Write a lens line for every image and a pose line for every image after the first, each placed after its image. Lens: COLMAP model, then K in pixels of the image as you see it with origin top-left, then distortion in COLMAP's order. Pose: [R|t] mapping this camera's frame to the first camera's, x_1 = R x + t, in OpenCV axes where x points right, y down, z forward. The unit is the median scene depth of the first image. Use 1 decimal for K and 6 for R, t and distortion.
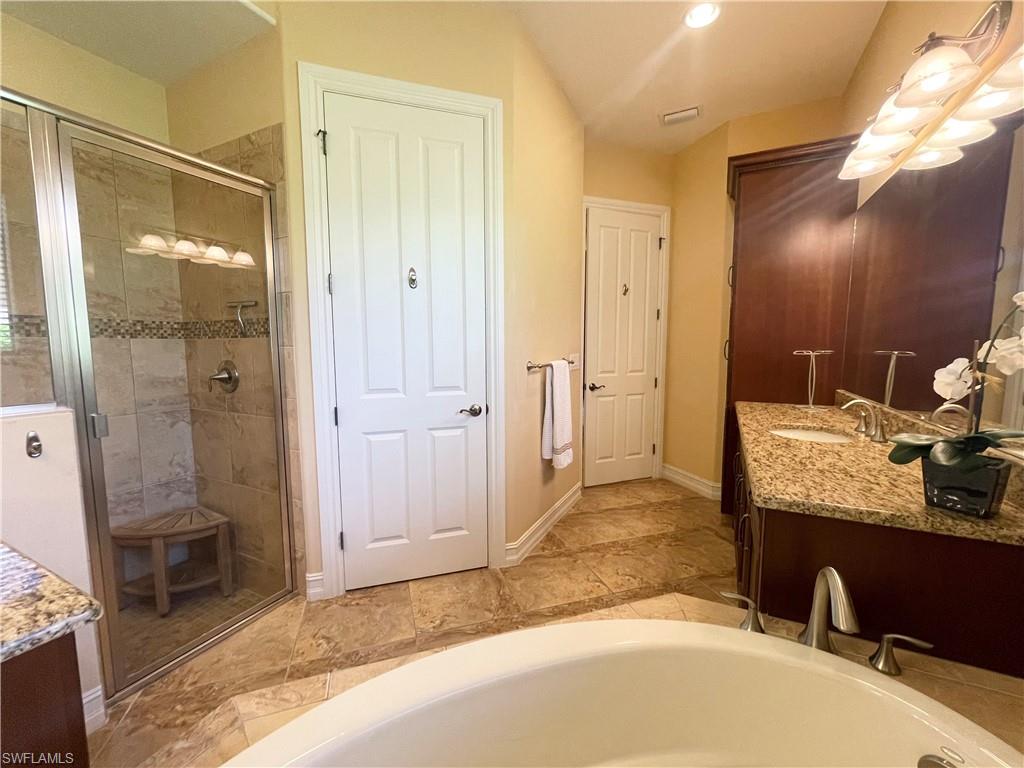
lens RADIAL K [[414.6, 0, 517.0], [0, 414.6, 380.3], [0, 0, 1]] dist [0.002390, -0.001340]
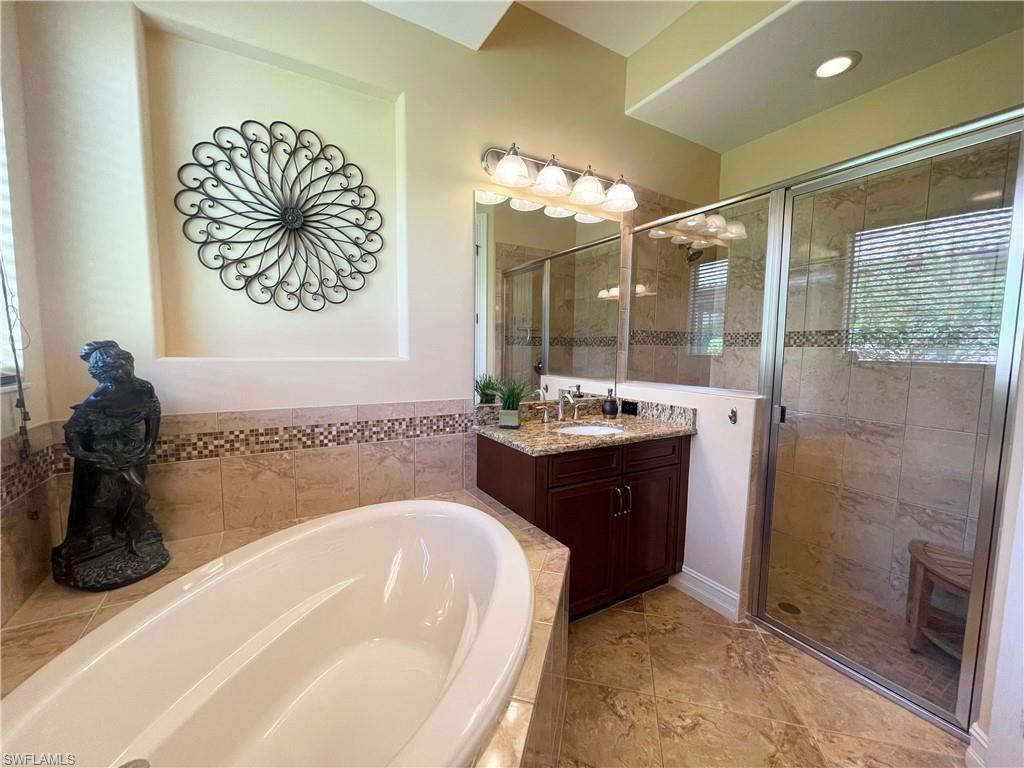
lens RADIAL K [[414.6, 0, 511.6], [0, 414.6, 385.0], [0, 0, 1]] dist [0.002390, -0.001340]
pose [[-0.541617, 0.073573, -0.837400, 0.464933], [-0.086306, 0.986032, 0.142453, -0.085658], [0.836183, 0.149428, -0.527702, 0.852367]]
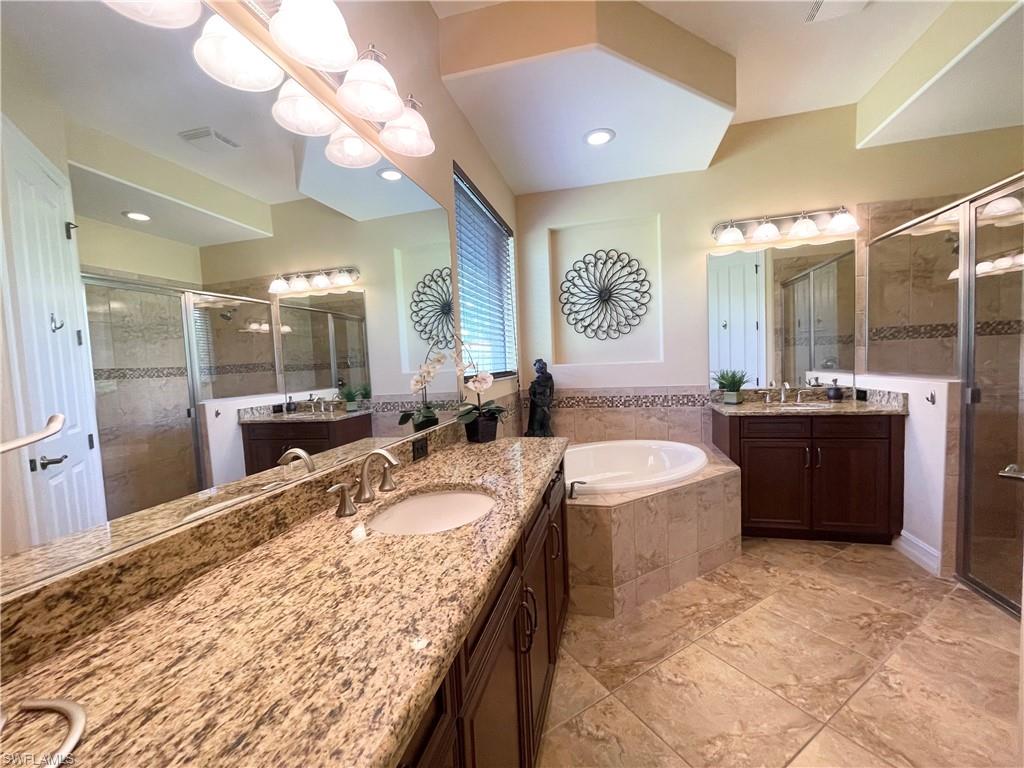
lens RADIAL K [[414.6, 0, 509.8], [0, 414.6, 386.4], [0, 0, 1]] dist [0.002390, -0.001340]
pose [[-0.977379, 0.060221, -0.202738, 0.811317], [0.030034, 0.988410, 0.148805, -0.174369], [0.209350, 0.139350, -0.967861, 1.855667]]
